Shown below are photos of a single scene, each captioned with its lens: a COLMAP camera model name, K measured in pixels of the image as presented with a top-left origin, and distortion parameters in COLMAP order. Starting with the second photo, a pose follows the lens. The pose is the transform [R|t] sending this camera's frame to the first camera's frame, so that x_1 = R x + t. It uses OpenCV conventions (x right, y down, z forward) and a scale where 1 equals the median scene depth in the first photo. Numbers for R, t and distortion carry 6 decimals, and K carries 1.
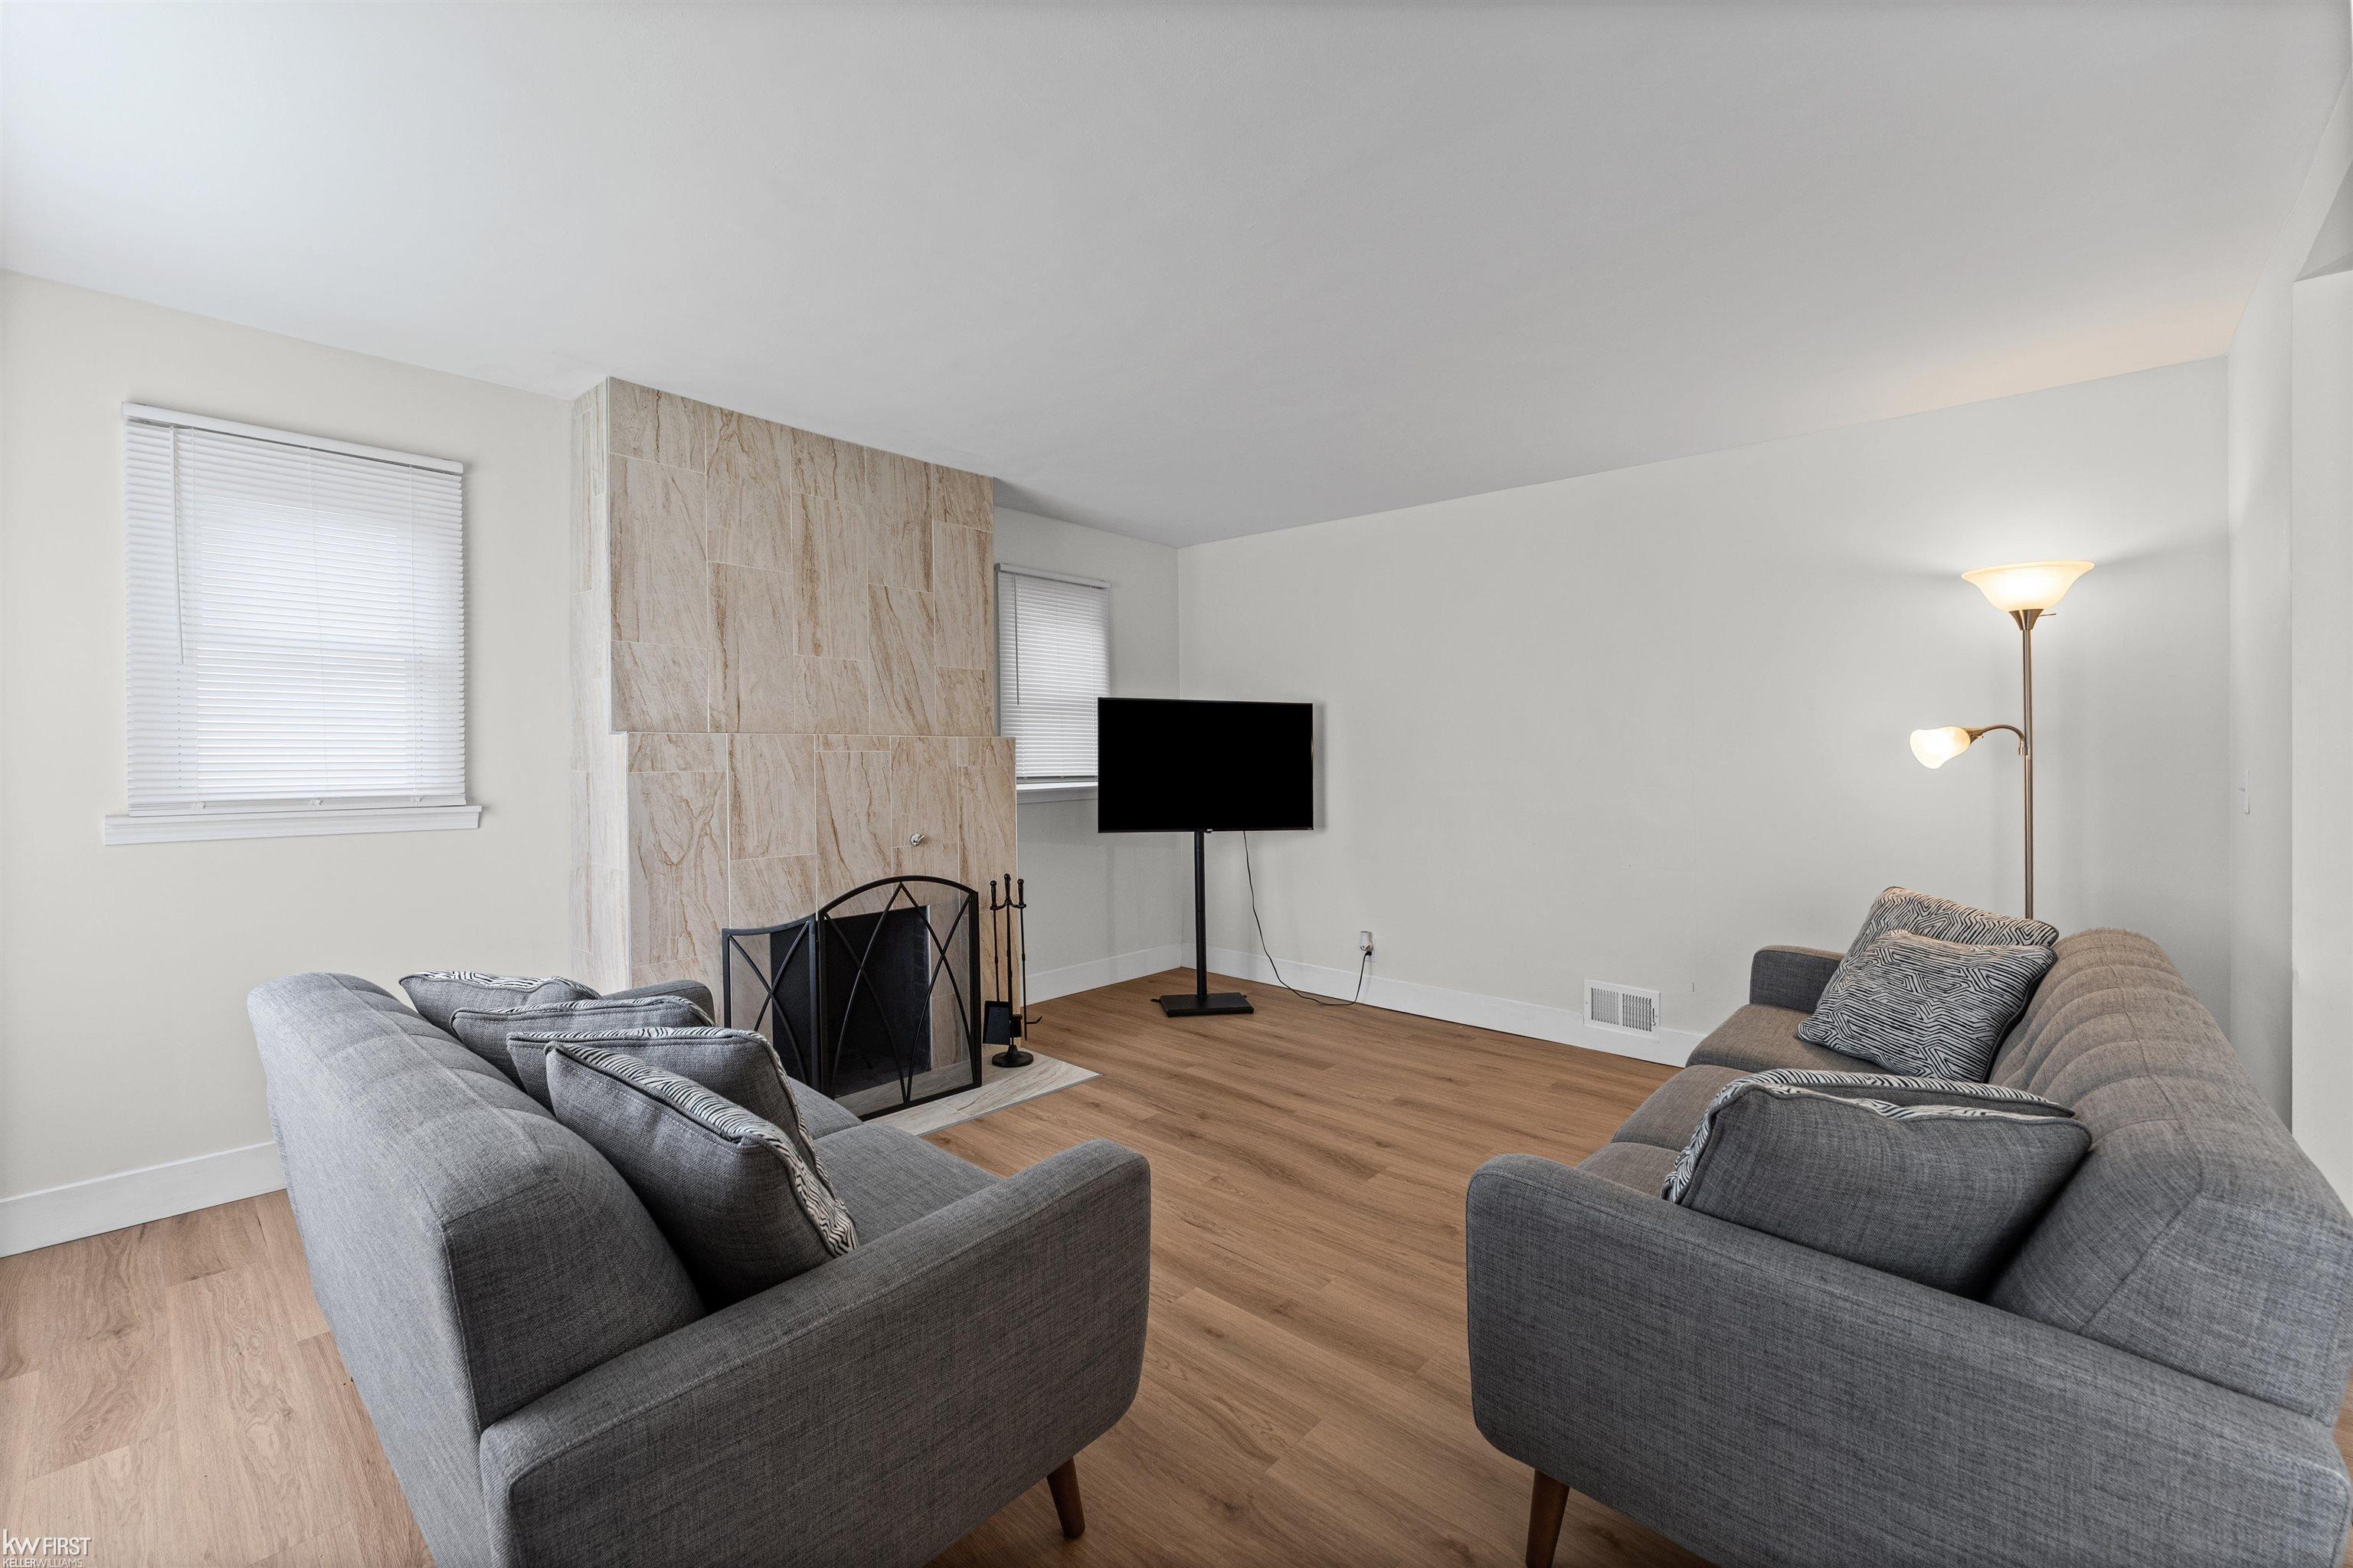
lens RADIAL K [[955.2, 0, 1177.9], [0, 955.2, 763.9], [0, 0, 1]] dist [-0.000391, -0.000320]
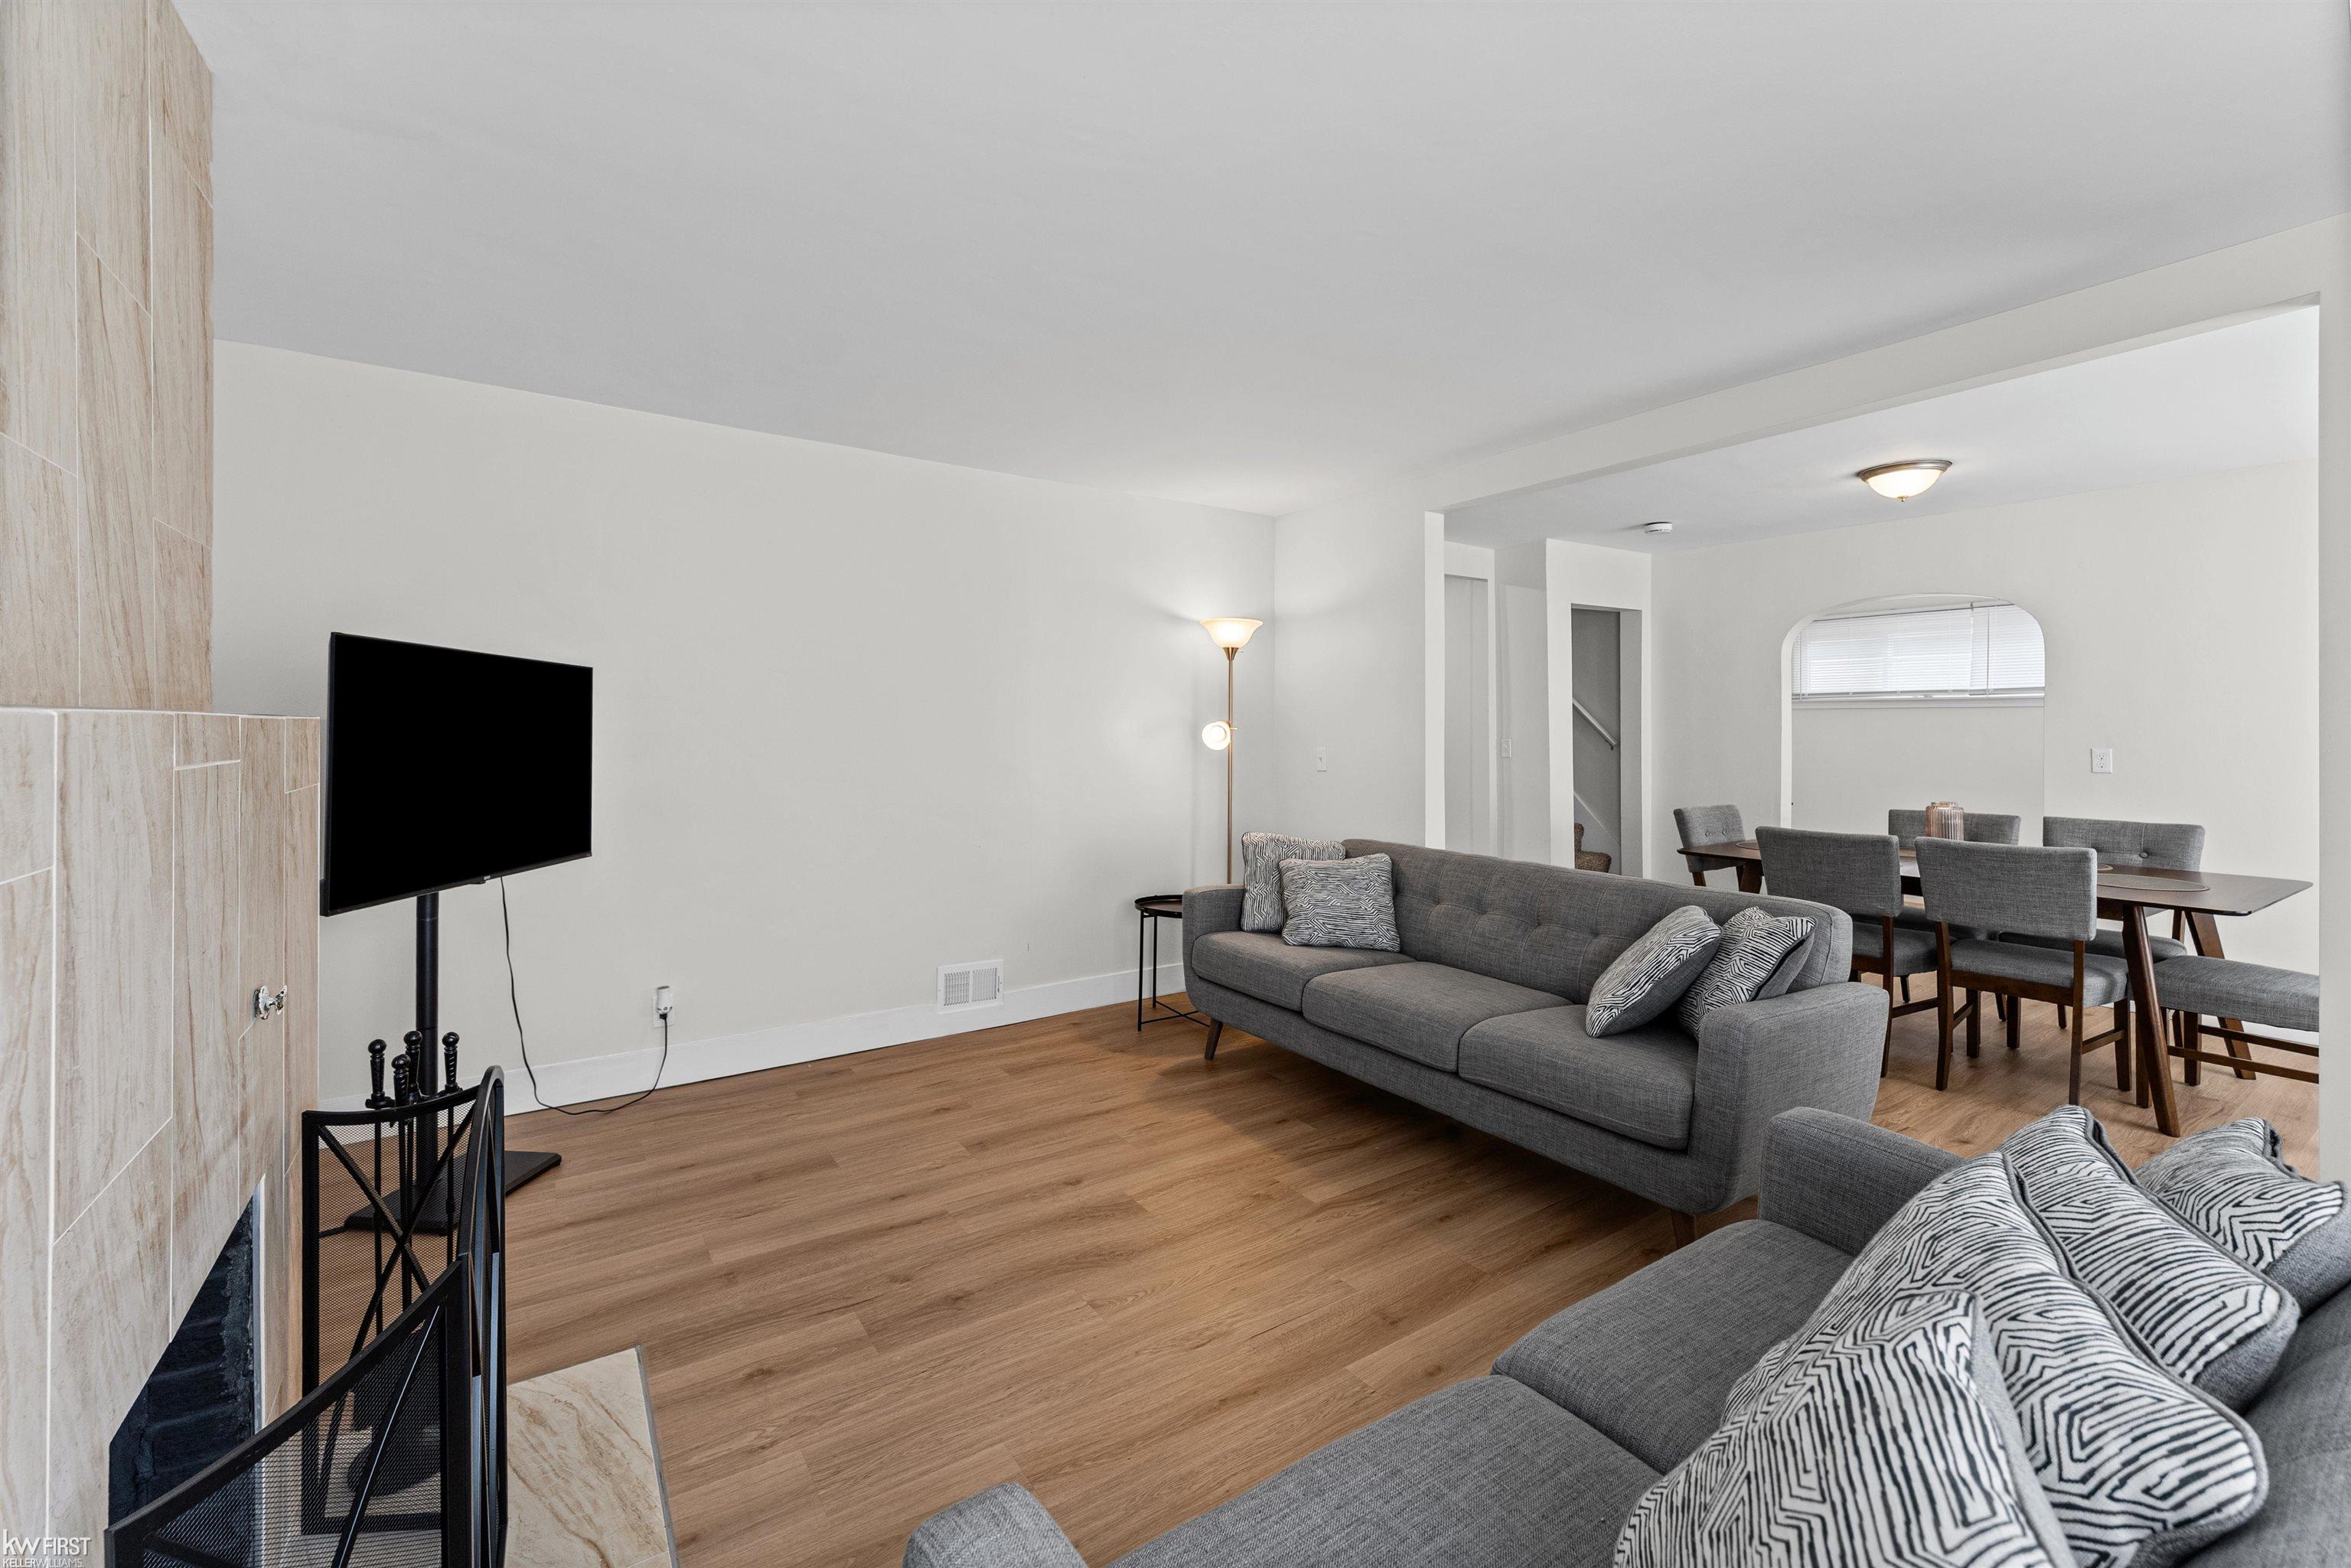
lens RADIAL K [[973.7, 0, 1161.4], [0, 973.7, 684.4], [0, 0, 1]] dist [0.002794, 0.000186]
pose [[0.249389, 0.039309, 0.967605, -0.573455], [0.007147, 0.999074, -0.042430, -0.026242], [-0.968377, 0.017497, 0.248878, 0.583531]]
